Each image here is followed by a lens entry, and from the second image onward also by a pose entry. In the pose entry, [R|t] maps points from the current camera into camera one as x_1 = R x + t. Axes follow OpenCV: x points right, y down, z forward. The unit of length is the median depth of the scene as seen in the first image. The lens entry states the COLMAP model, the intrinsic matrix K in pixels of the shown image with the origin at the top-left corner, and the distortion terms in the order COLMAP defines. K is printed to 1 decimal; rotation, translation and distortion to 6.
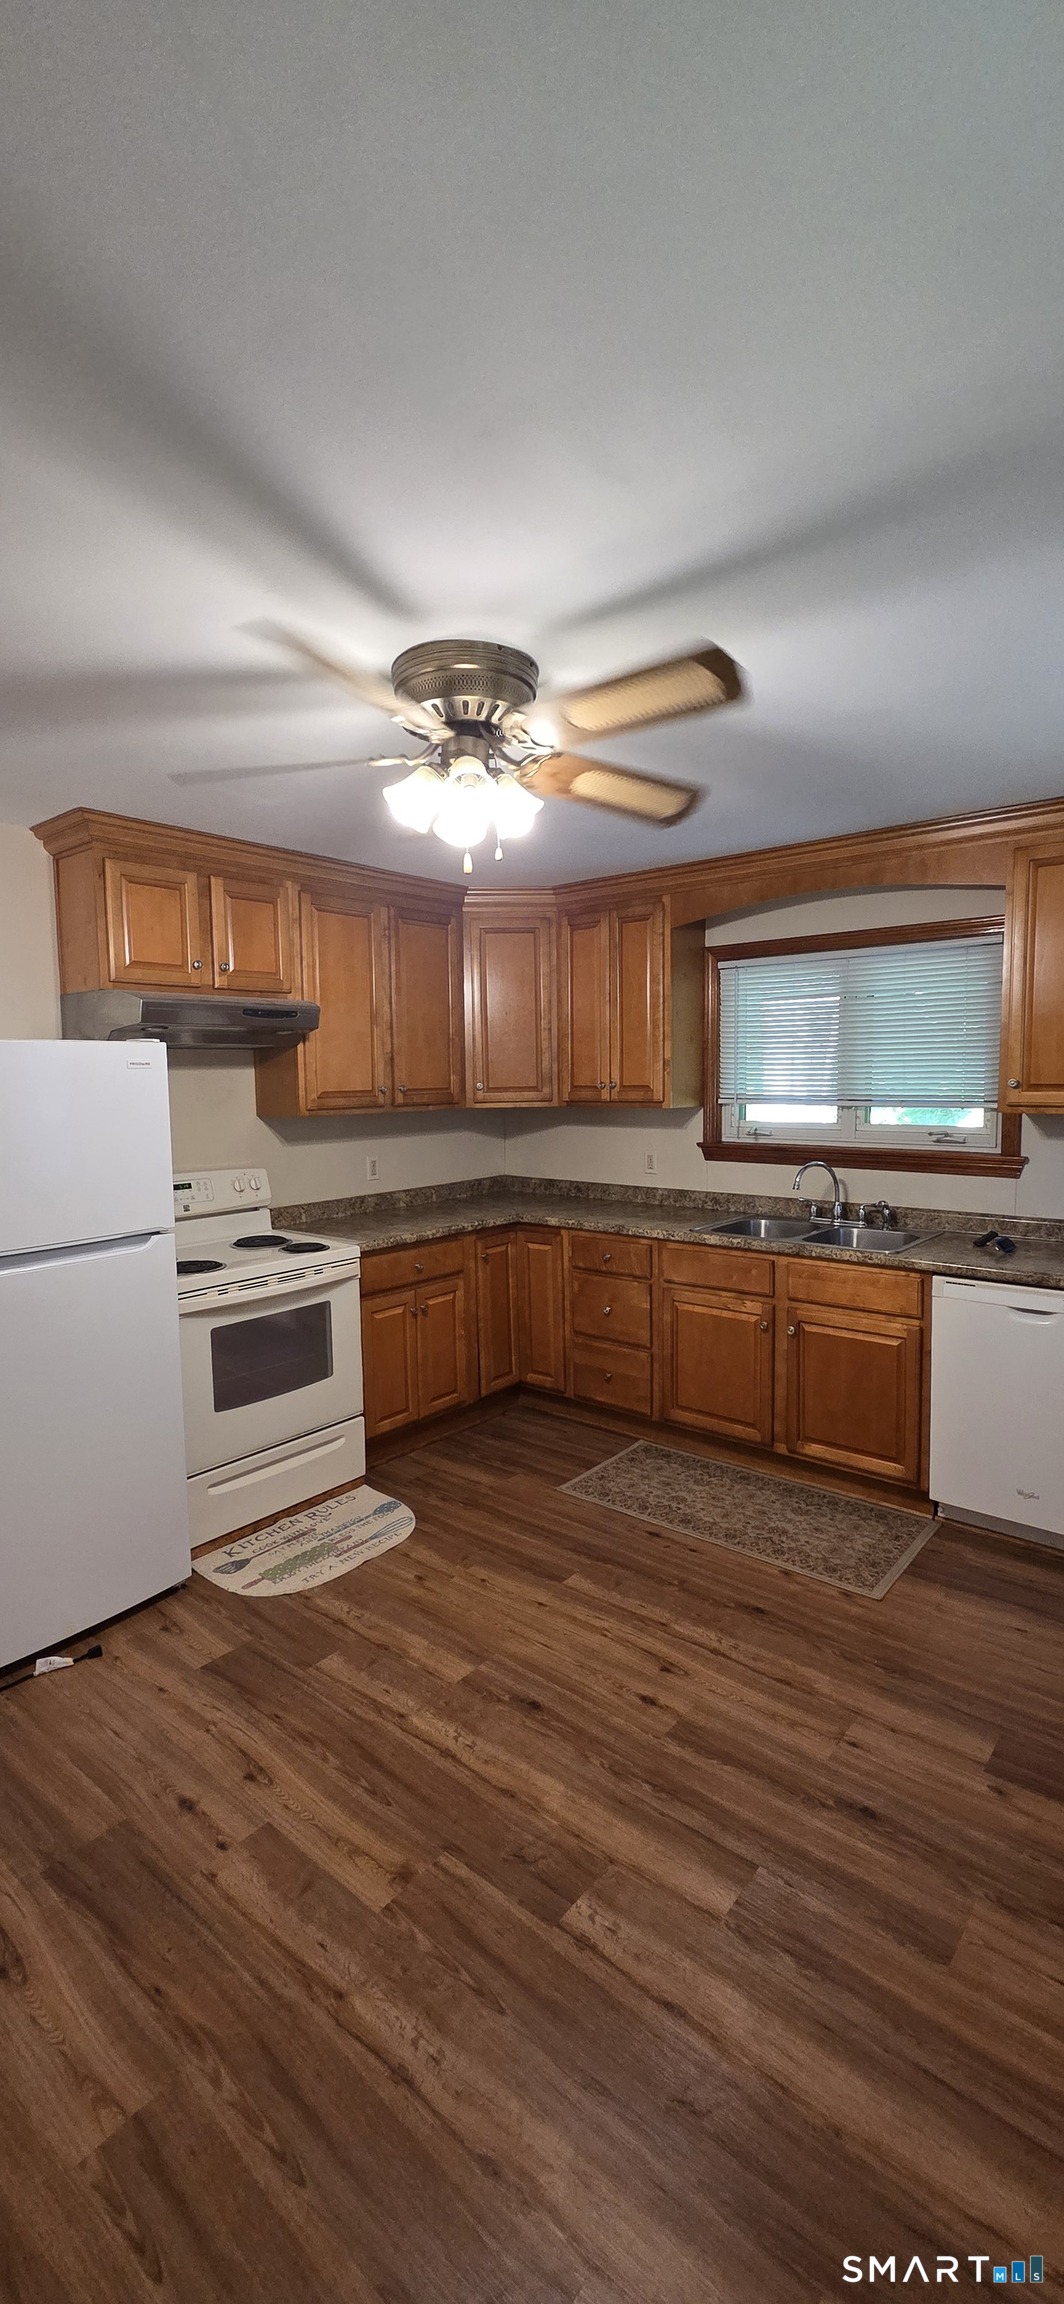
lens RADIAL K [[940.7, 0, 531.8], [0, 940.7, 1145.9], [0, 0, 1]] dist [0.000907, 0.001044]
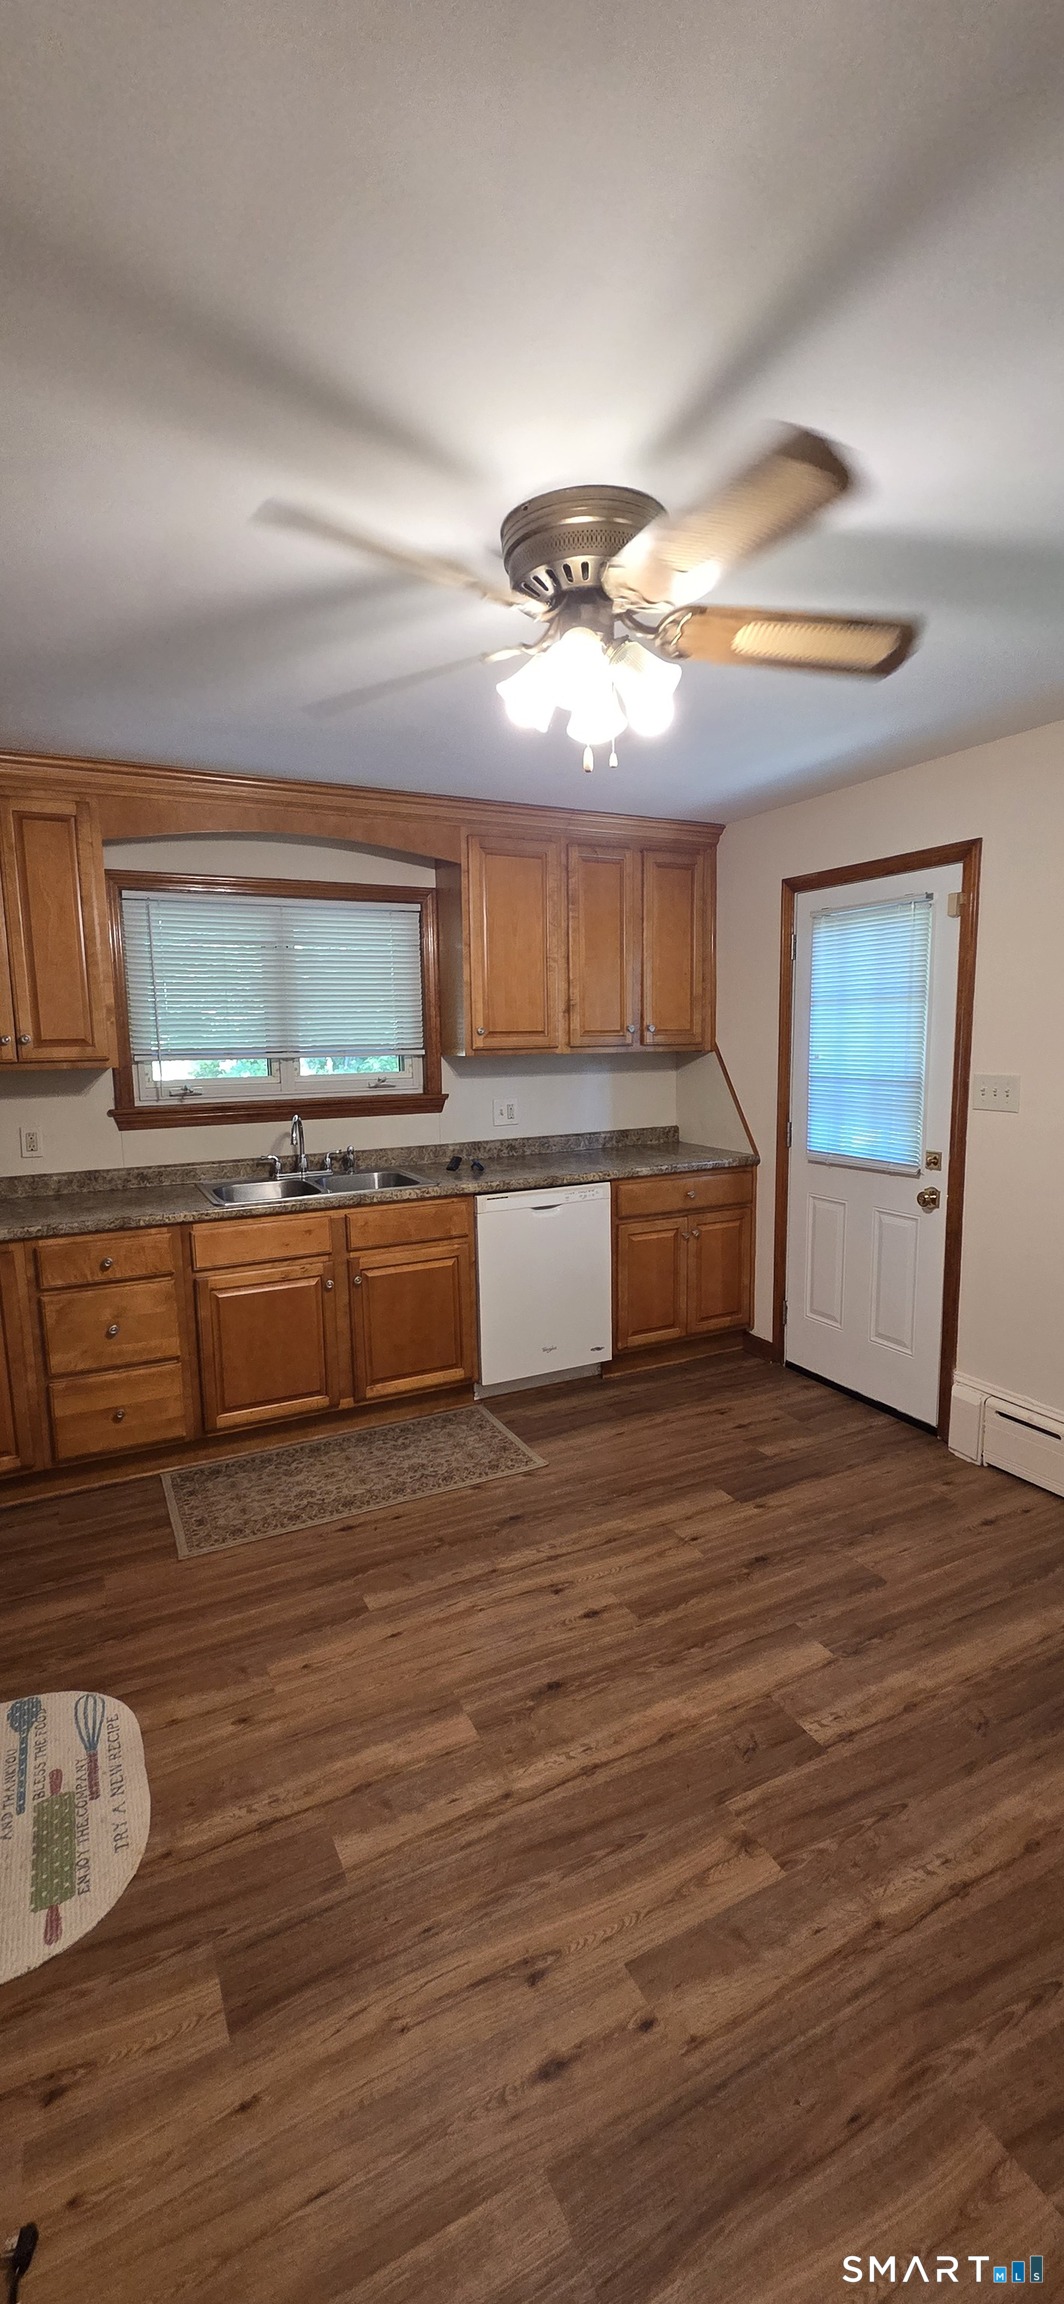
lens RADIAL K [[940.7, 0, 541.2], [0, 940.7, 1153.1], [0, 0, 1]] dist [0.000907, 0.001044]
pose [[0.392351, -0.117011, 0.912343, -0.731205], [0.081569, 0.992394, 0.092199, -0.019618], [-0.916192, 0.038244, 0.398911, 0.565747]]
